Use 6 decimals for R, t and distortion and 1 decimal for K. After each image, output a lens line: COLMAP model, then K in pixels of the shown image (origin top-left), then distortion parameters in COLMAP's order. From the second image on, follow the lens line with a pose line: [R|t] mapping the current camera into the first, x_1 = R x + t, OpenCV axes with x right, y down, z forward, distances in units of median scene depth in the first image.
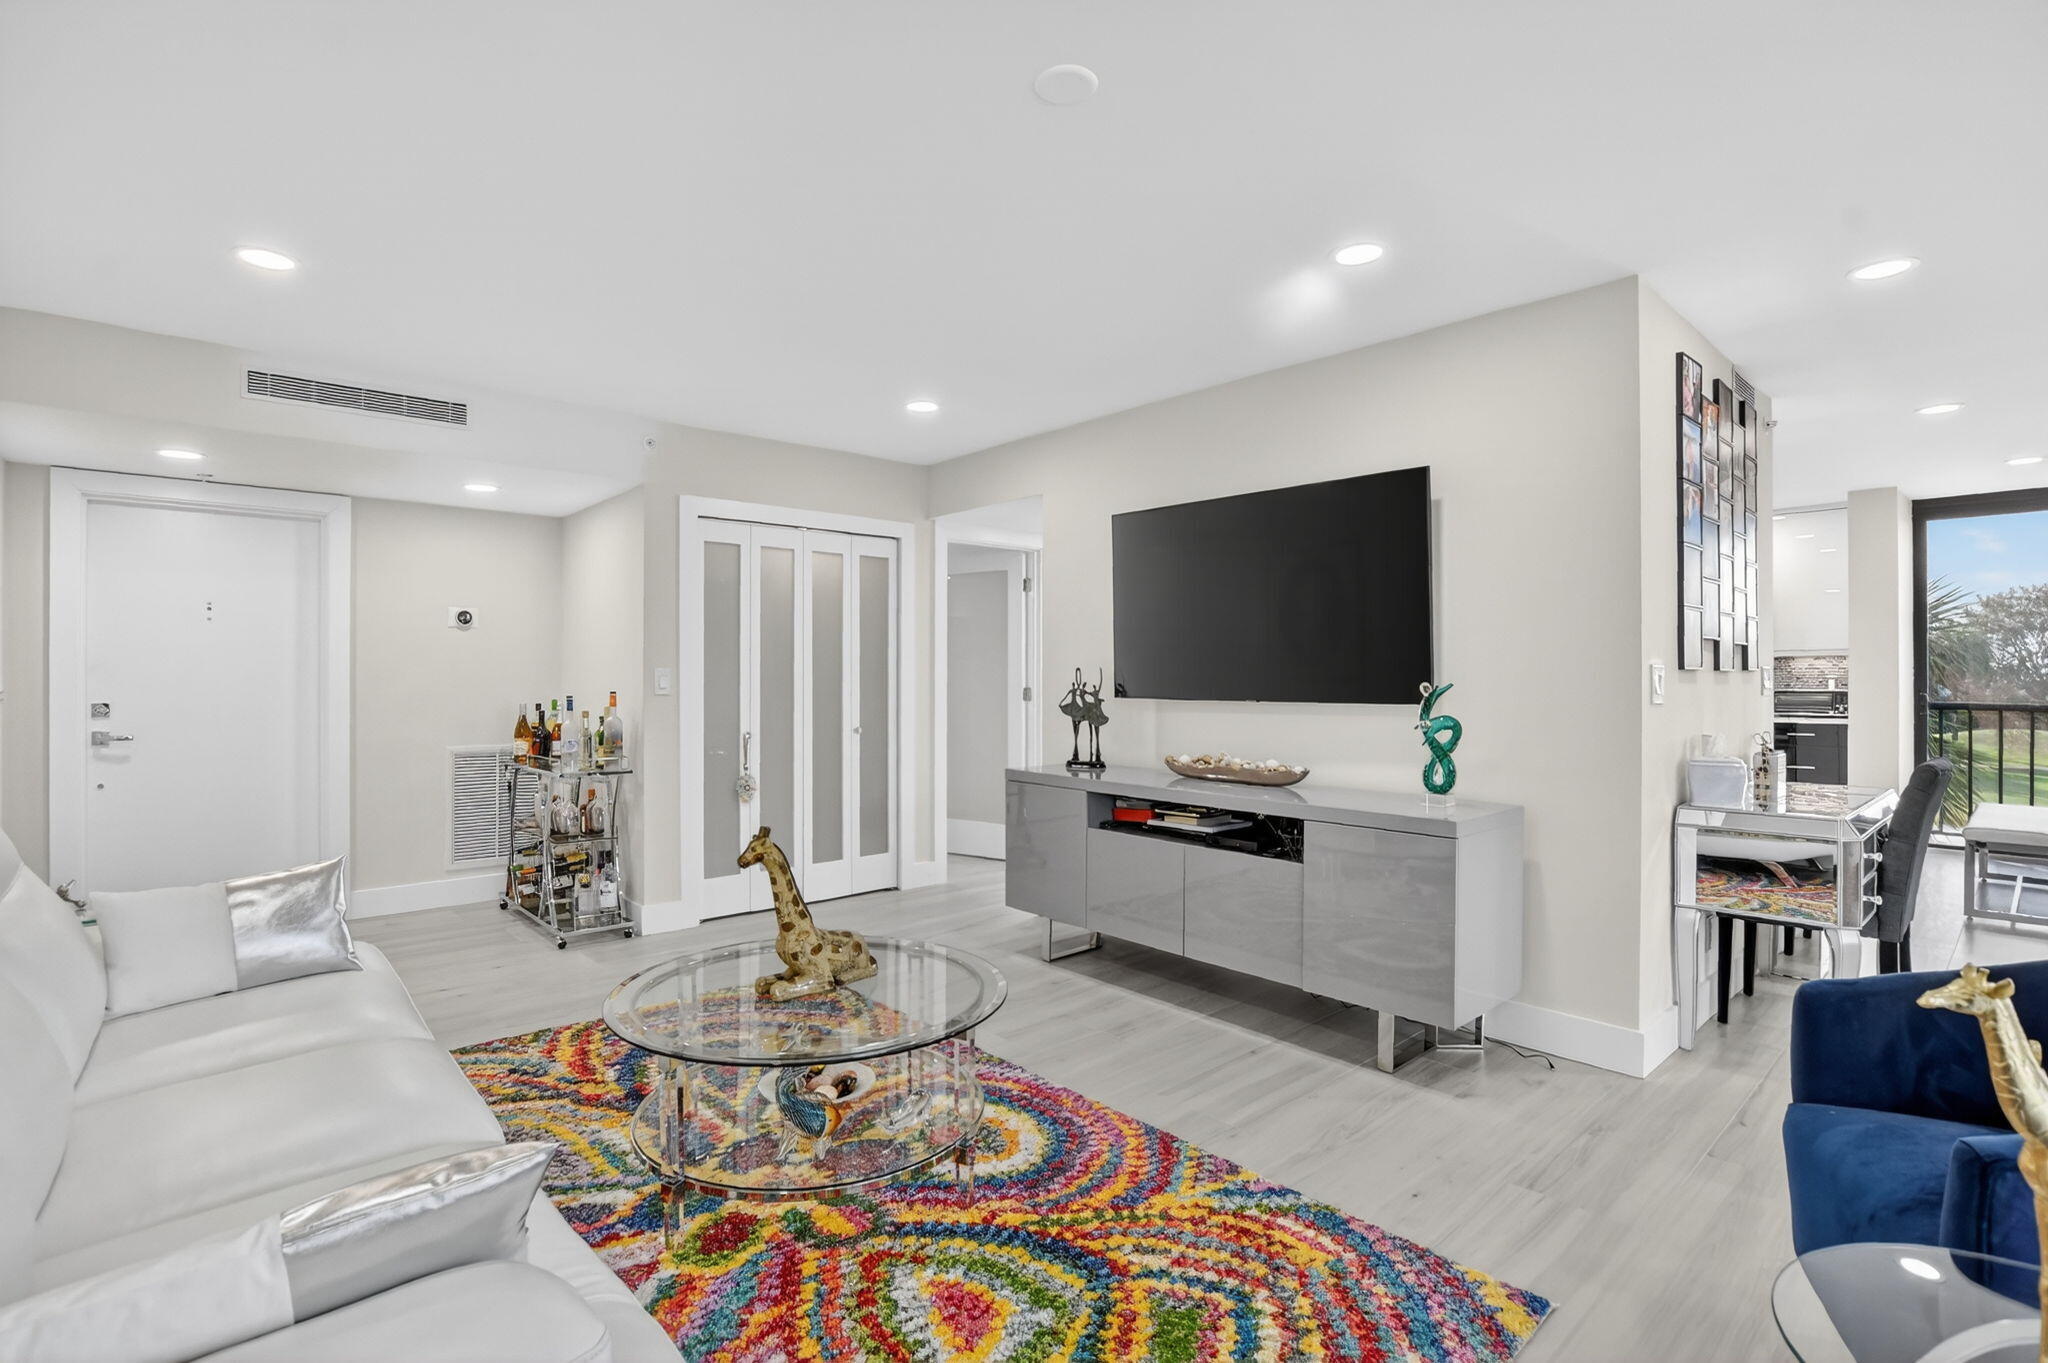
lens RADIAL K [[963.5, 0, 1019.3], [0, 963.5, 687.9], [0, 0, 1]] dist [-0.029316, 0.001403]
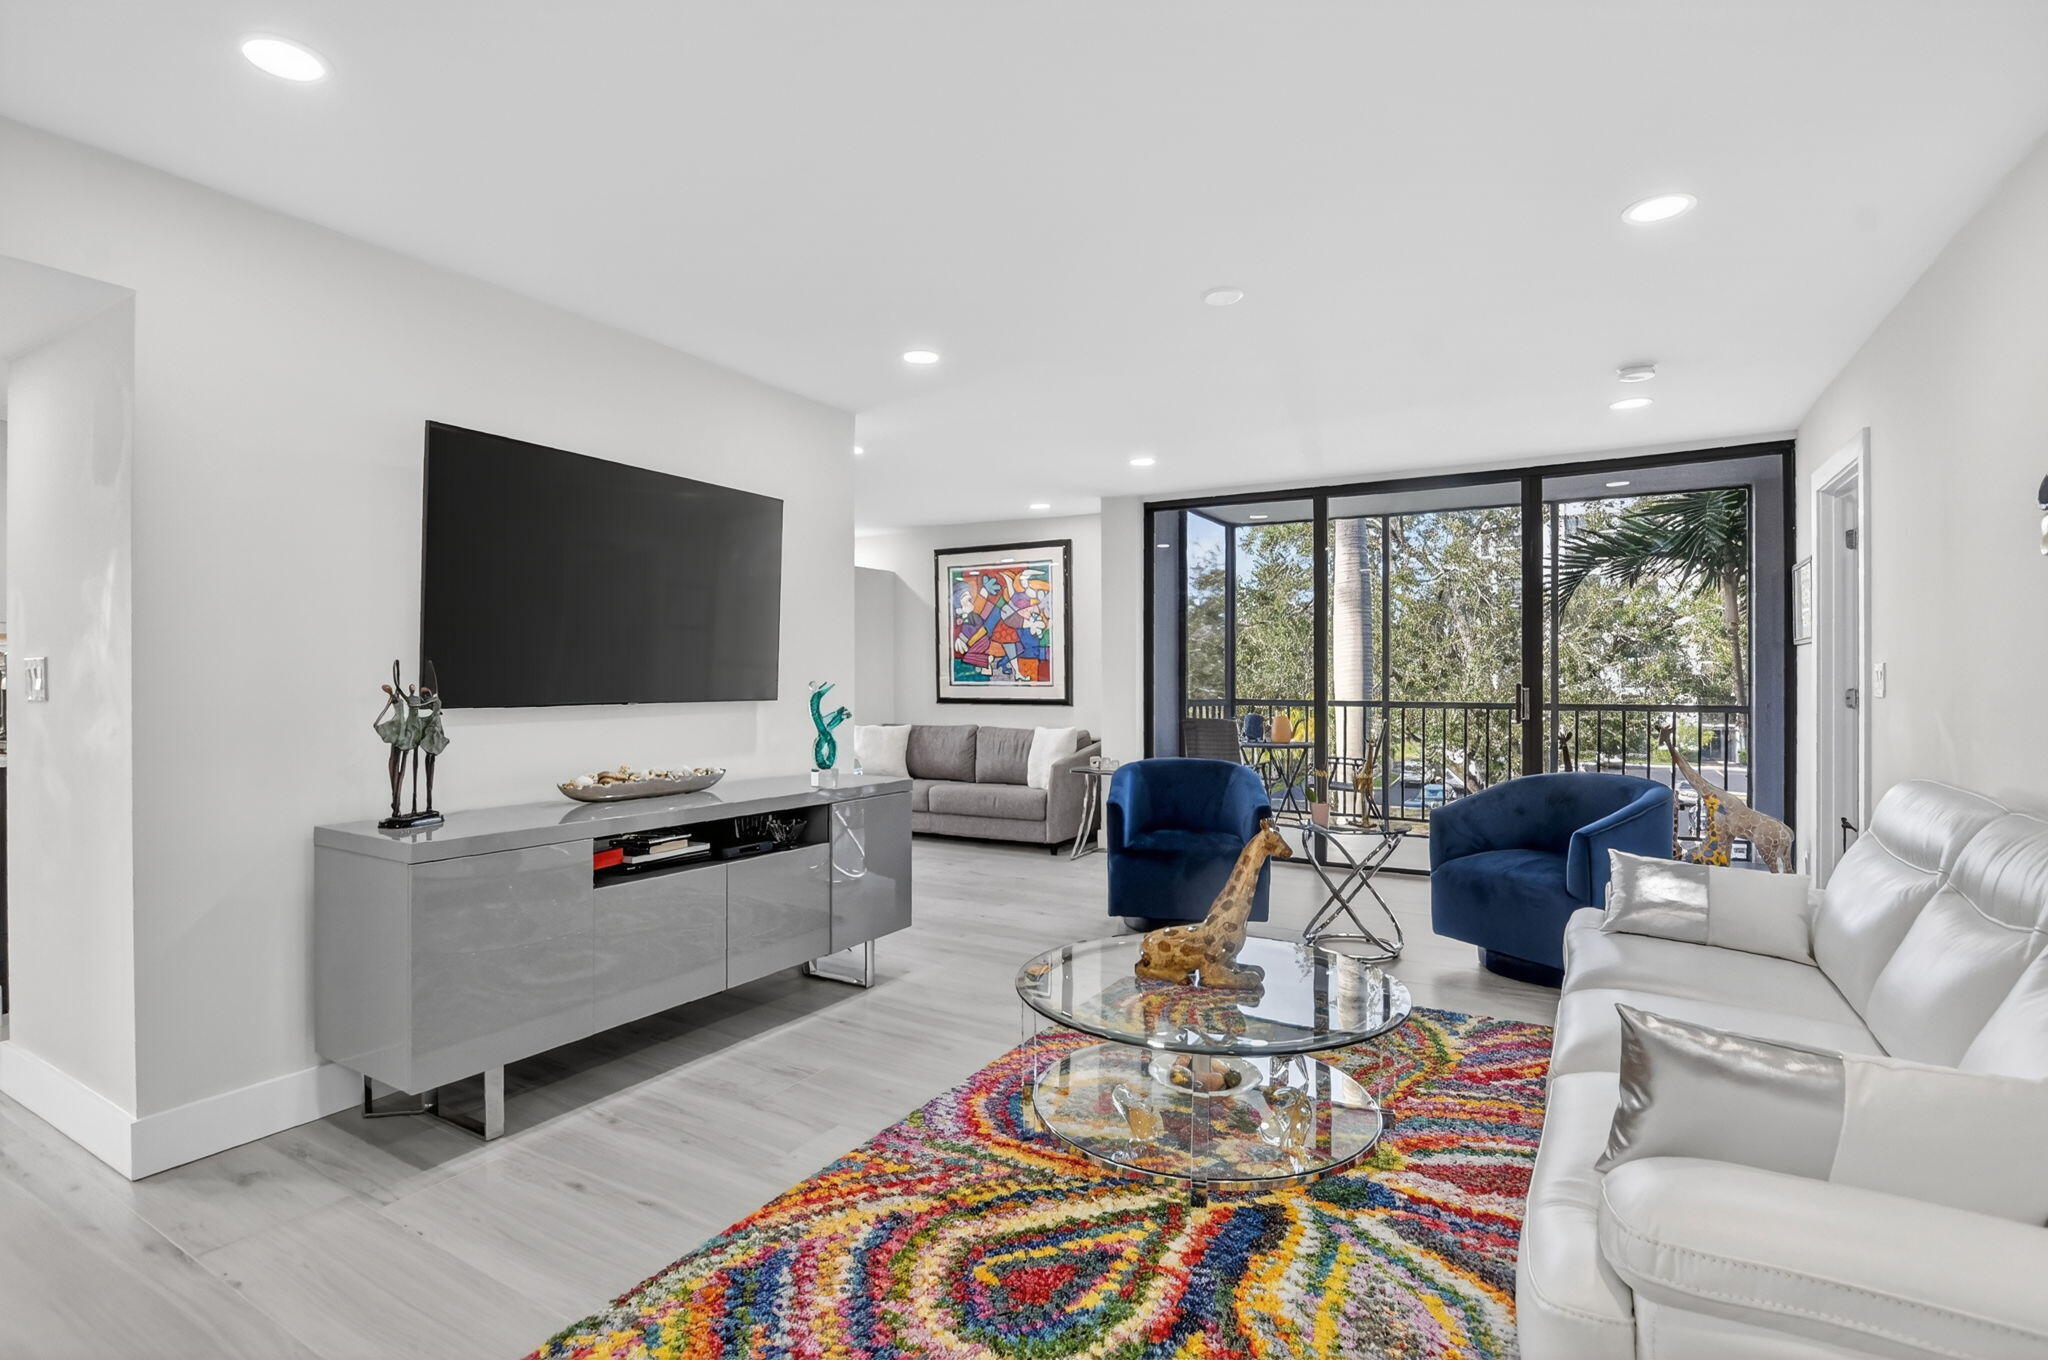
lens RADIAL K [[989.2, 0, 1017.5], [0, 989.2, 674.9], [0, 0, 1]] dist [-0.022598, 0.000320]
pose [[-0.306930, 0.002155, 0.951730, -0.960535], [0.010397, 0.999945, 0.001089, -0.012404], [-0.951675, 0.010229, -0.306936, 1.259057]]
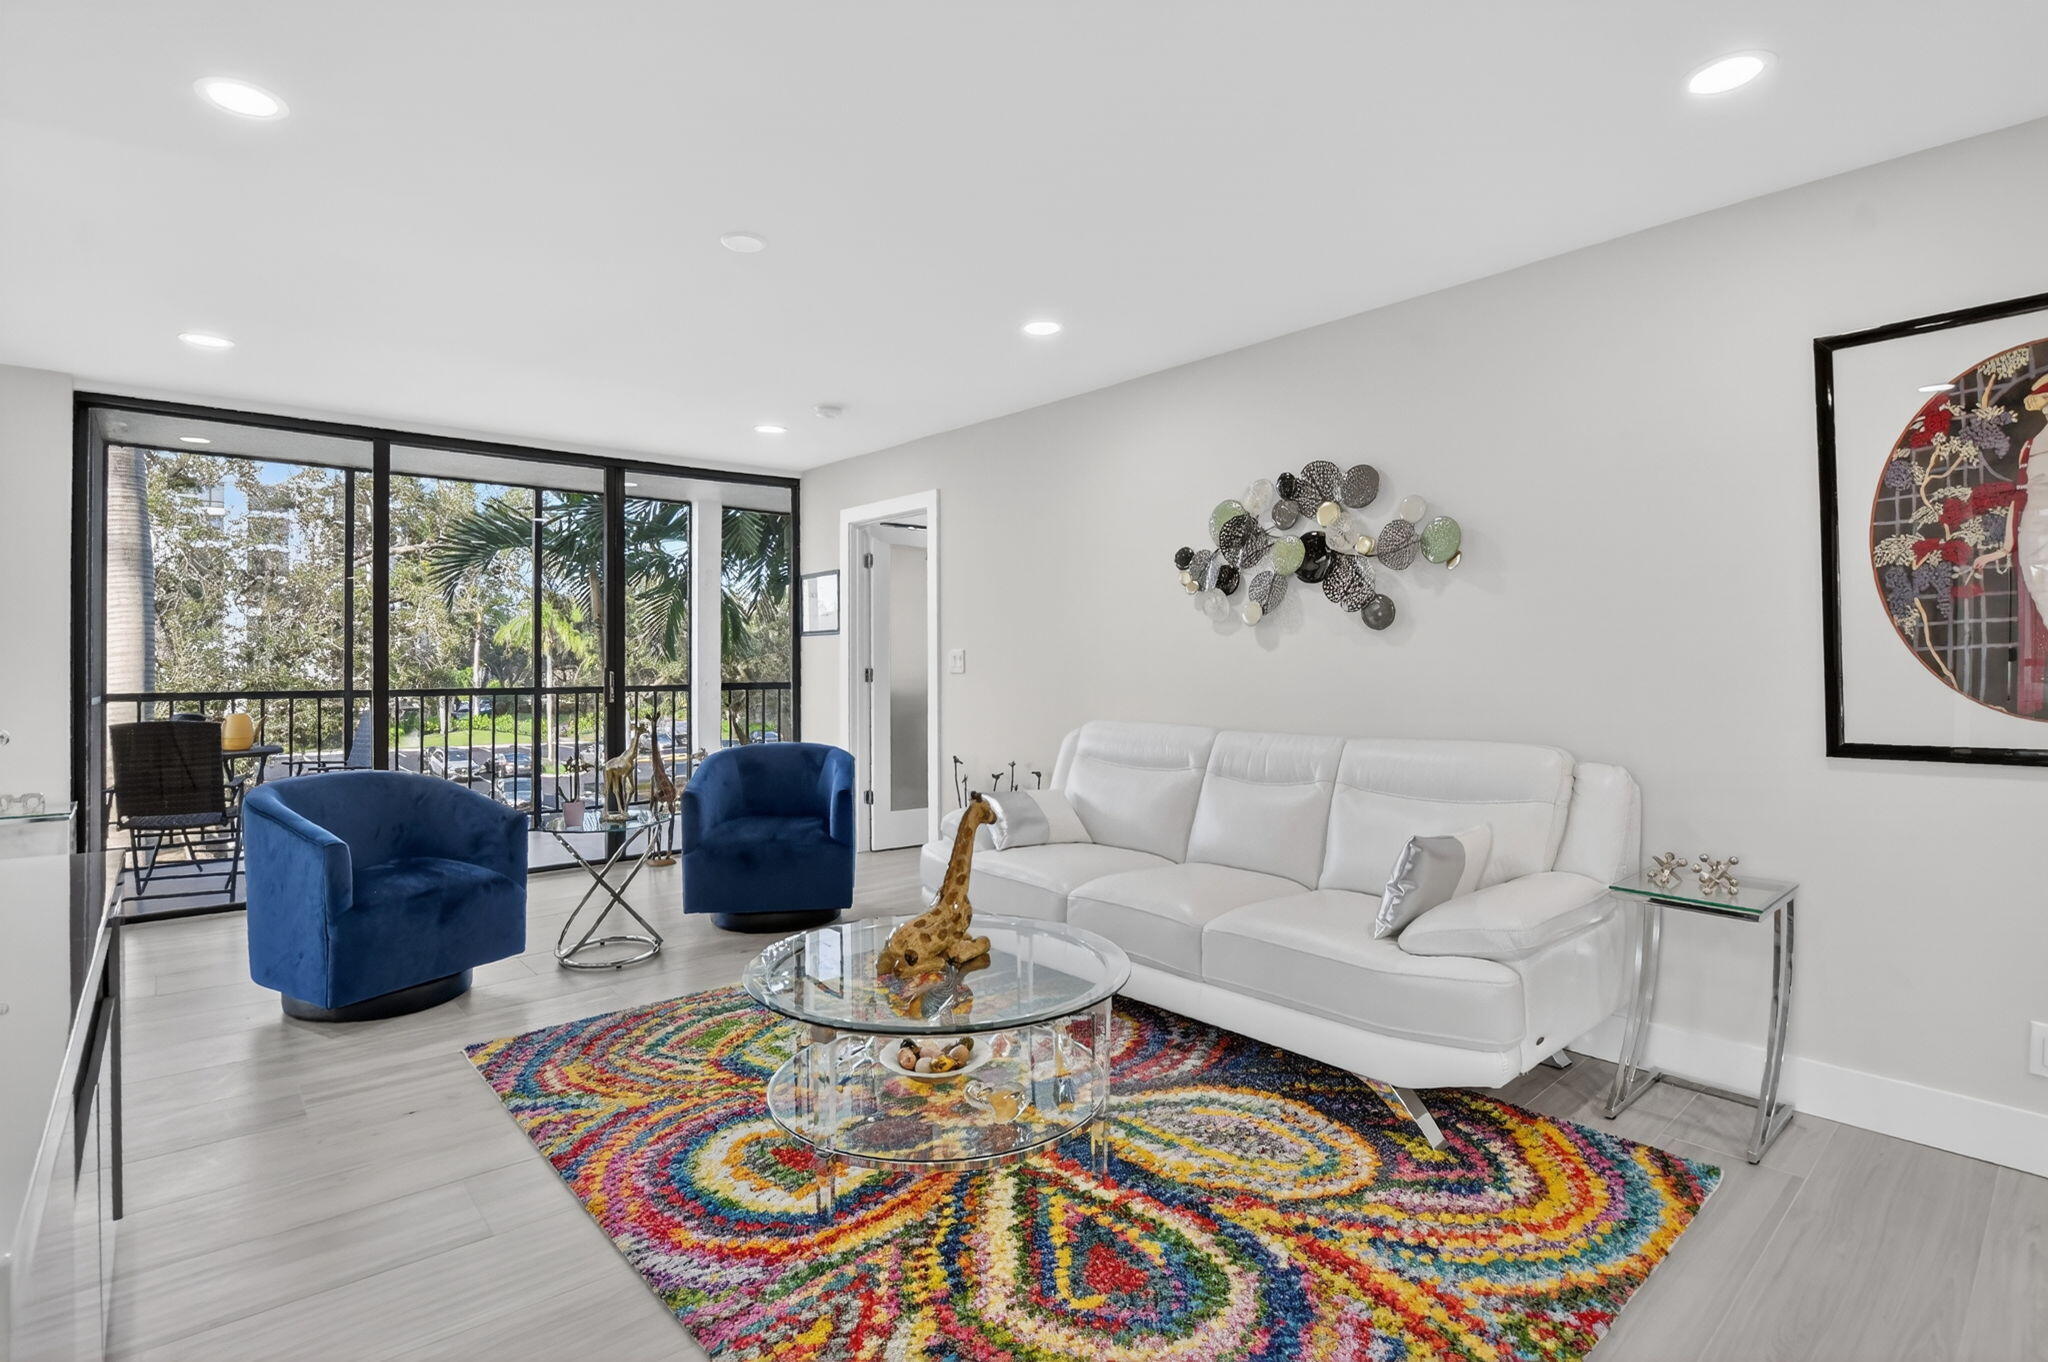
lens RADIAL K [[989.2, 0, 1017.5], [0, 989.2, 662.2], [0, 0, 1]] dist [-0.022598, 0.000320]
pose [[-0.999966, 0.003990, 0.007283, -0.256915], [0.004096, 0.999884, 0.014639, -0.018969], [-0.007224, 0.014668, -0.999866, 1.709950]]
